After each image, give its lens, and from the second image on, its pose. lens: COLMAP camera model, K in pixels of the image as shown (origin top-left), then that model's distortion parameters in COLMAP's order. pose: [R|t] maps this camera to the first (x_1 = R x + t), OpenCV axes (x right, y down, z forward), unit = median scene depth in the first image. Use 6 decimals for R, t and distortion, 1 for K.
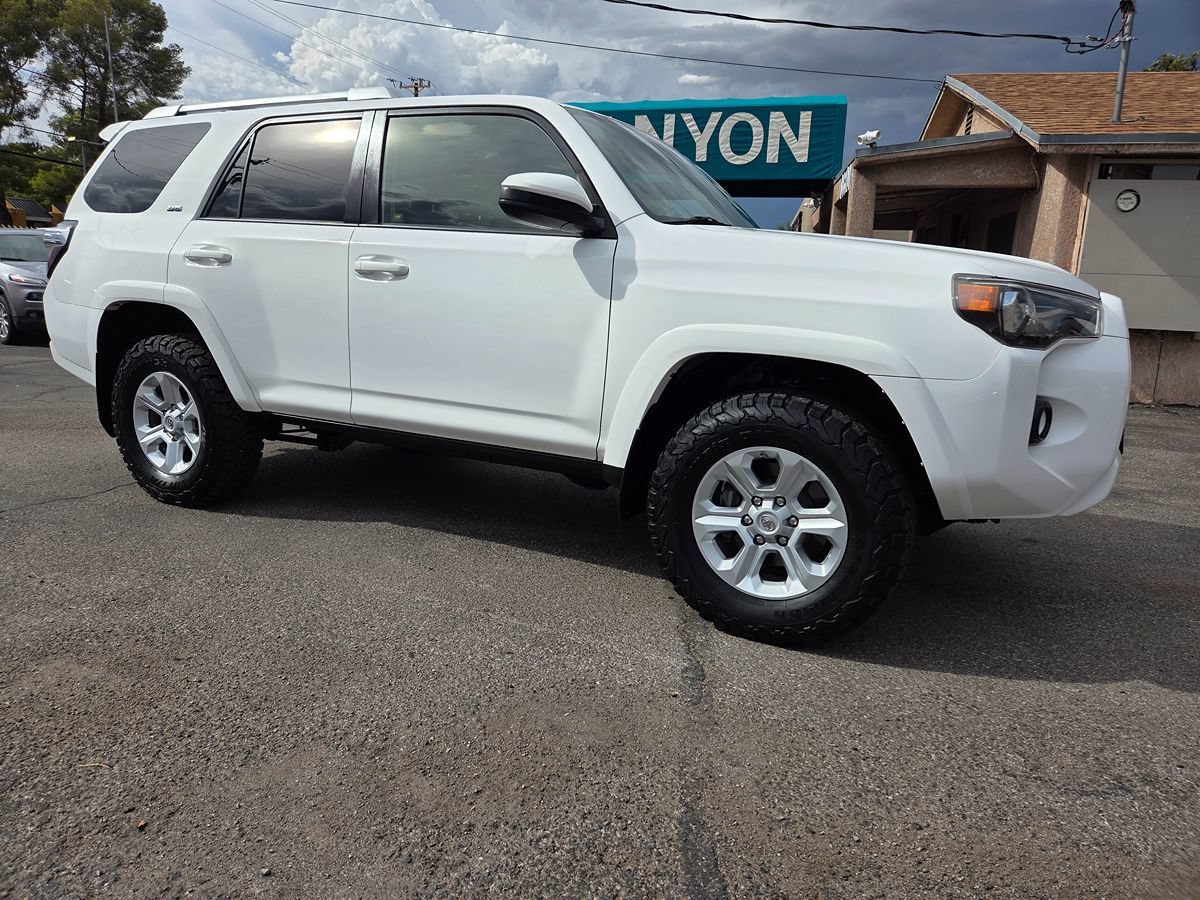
lens RADIAL K [[806.8, 0, 592.1], [0, 806.8, 450.7], [0, 0, 1]] dist [0.062810, -0.053356]
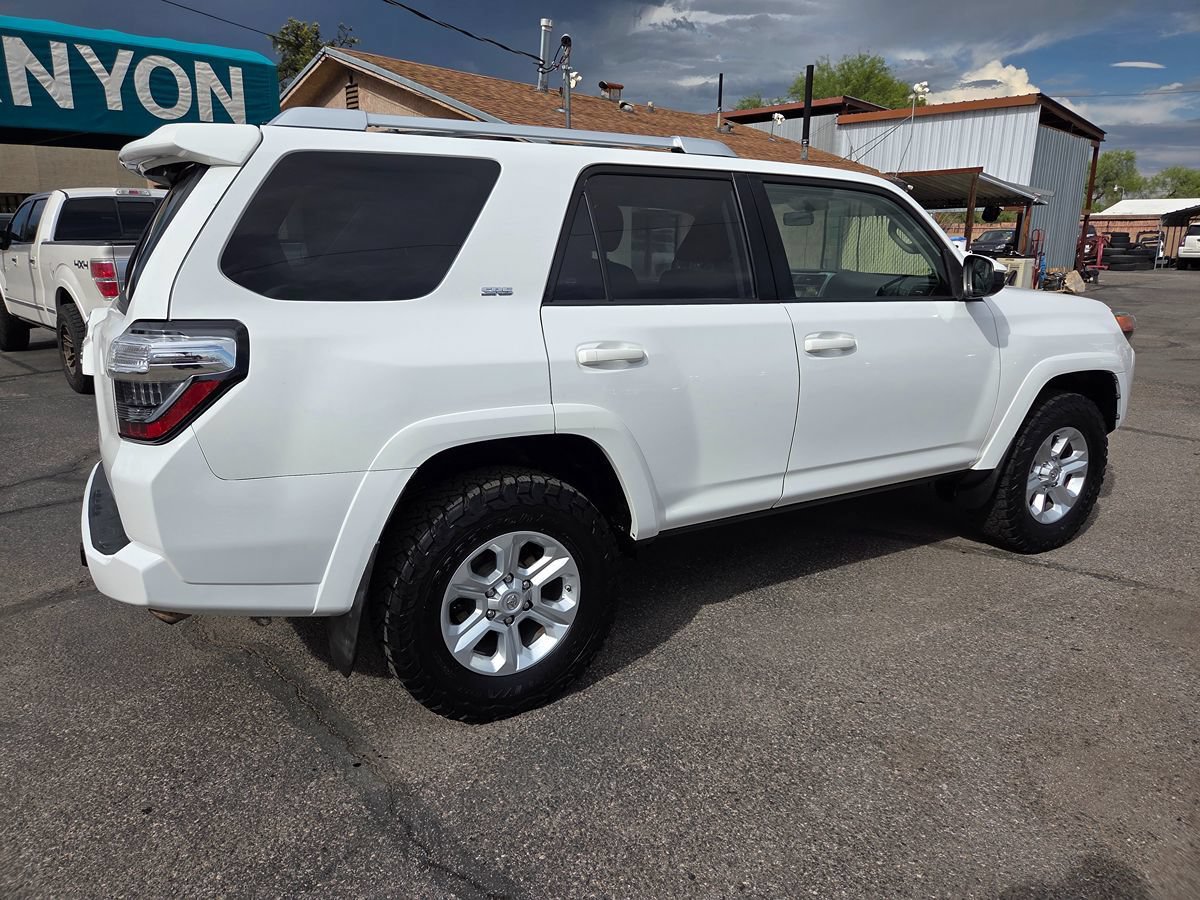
lens RADIAL K [[806.8, 0, 602.0], [0, 806.8, 435.2], [0, 0, 1]] dist [0.062810, -0.053356]
pose [[0.524620, -0.232885, 0.818864, -0.927705], [0.183590, 0.970173, 0.158298, -0.243073], [-0.831305, 0.067289, 0.551728, 0.515659]]
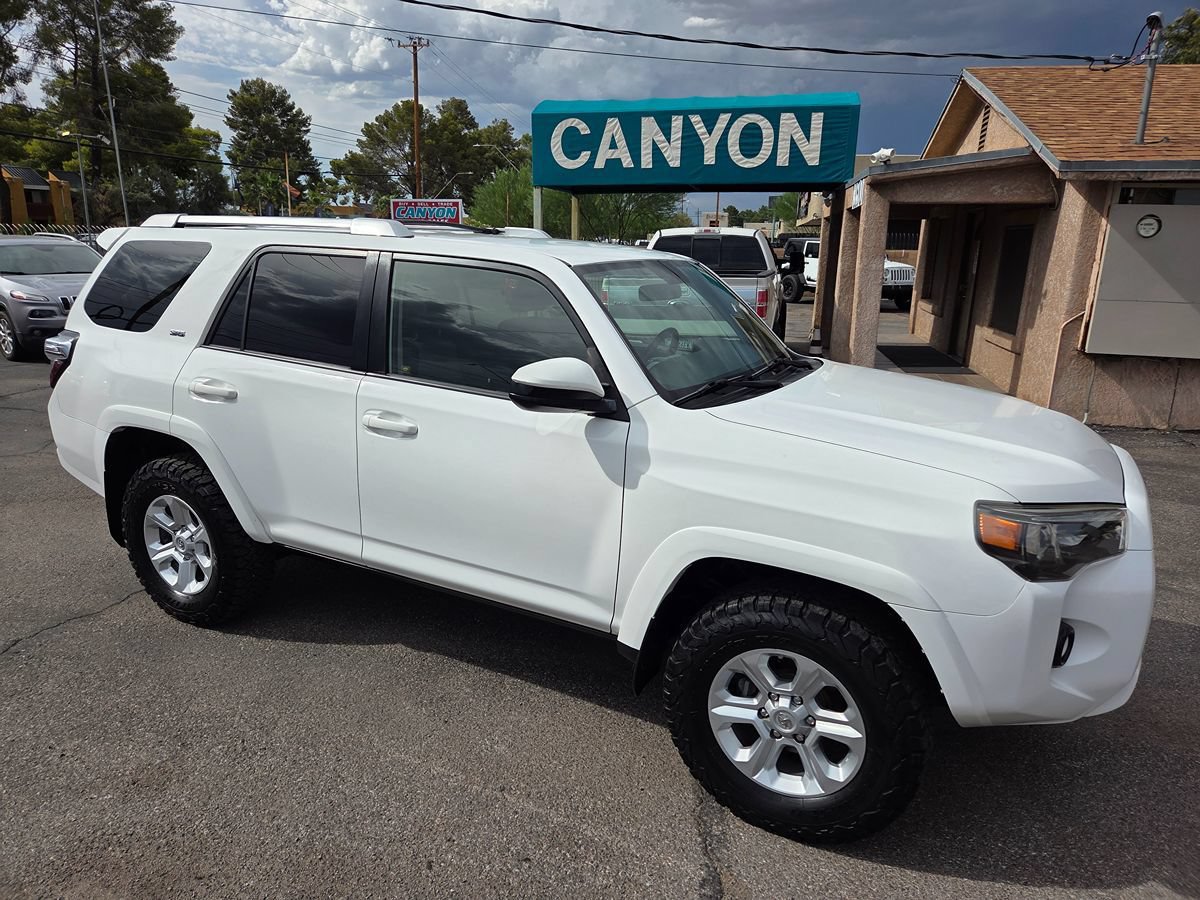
lens RADIAL K [[806.8, 0, 593.6], [0, 806.8, 455.2], [0, 0, 1]] dist [0.062810, -0.053356]
pose [[0.999917, -0.010645, -0.007307, -0.004001], [0.011060, 0.998173, 0.059393, -0.181977], [0.006661, -0.059469, 0.998208, 0.012818]]
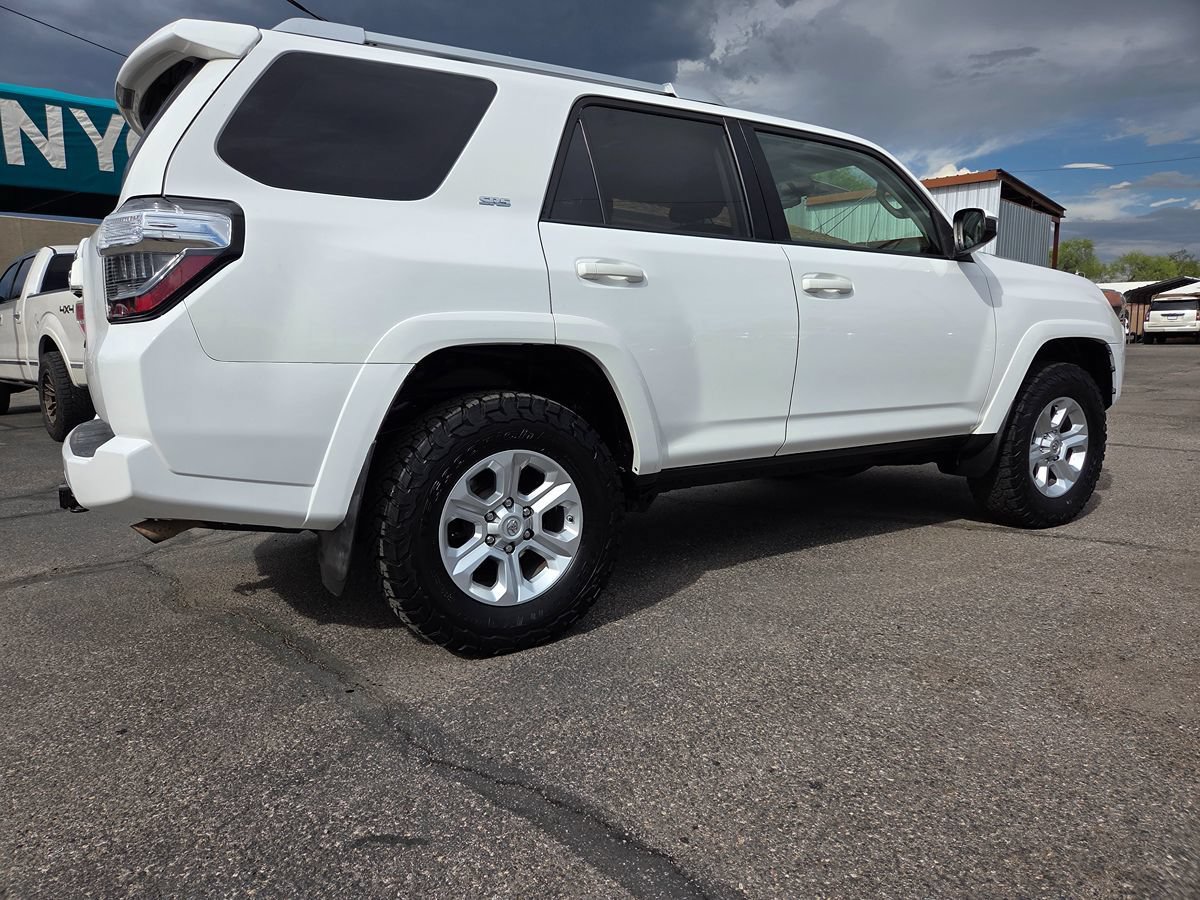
lens RADIAL K [[806.8, 0, 592.8], [0, 806.8, 448.5], [0, 0, 1]] dist [0.062810, -0.053356]
pose [[0.510664, -0.159346, 0.844885, -0.947676], [0.201364, 0.977511, 0.062652, -0.113031], [-0.835868, 0.138135, 0.531266, 0.552175]]
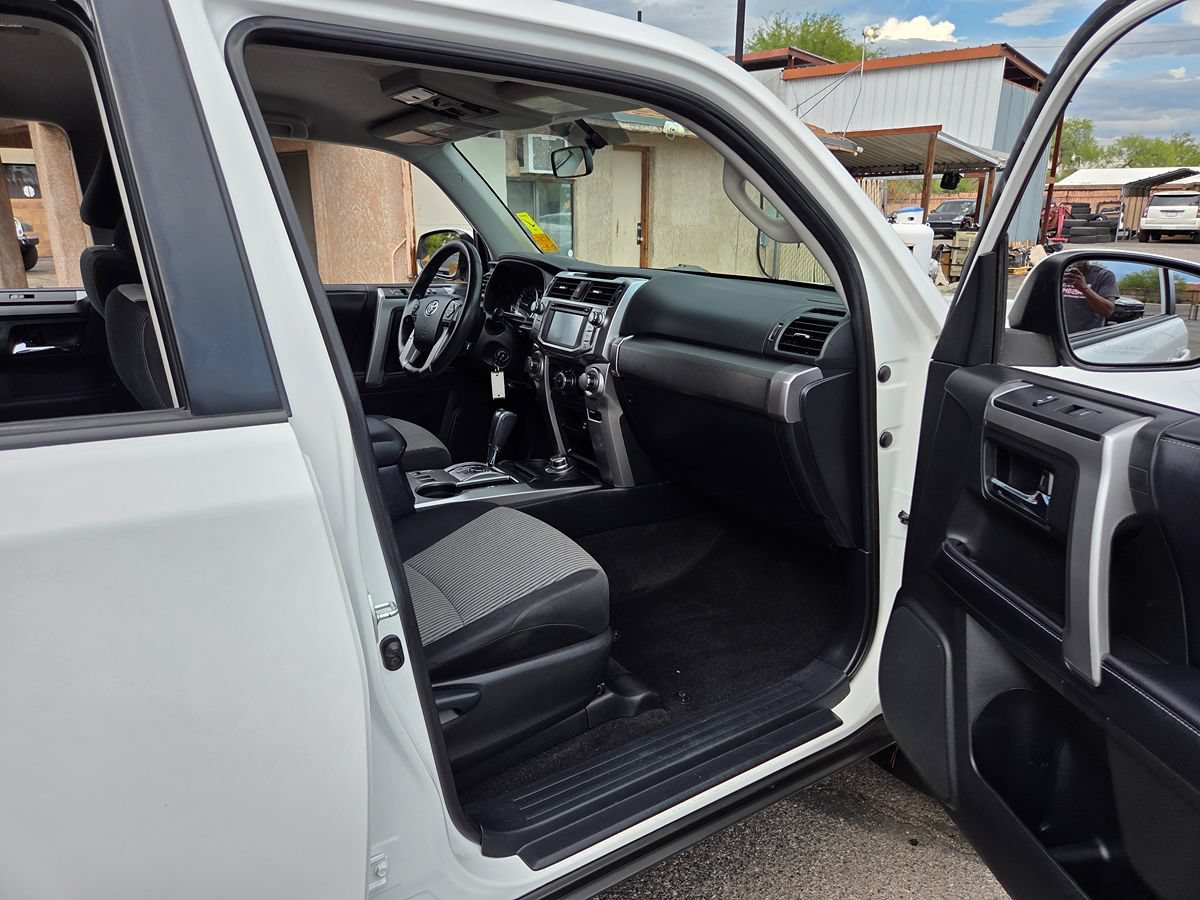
lens RADIAL K [[806.8, 0, 606.6], [0, 806.8, 447.3], [0, 0, 1]] dist [0.062810, -0.053356]
pose [[0.479580, -0.278203, 0.832230, -0.356861], [0.190164, 0.958824, 0.210938, -0.236121], [-0.856645, 0.057098, 0.512736, 0.597587]]
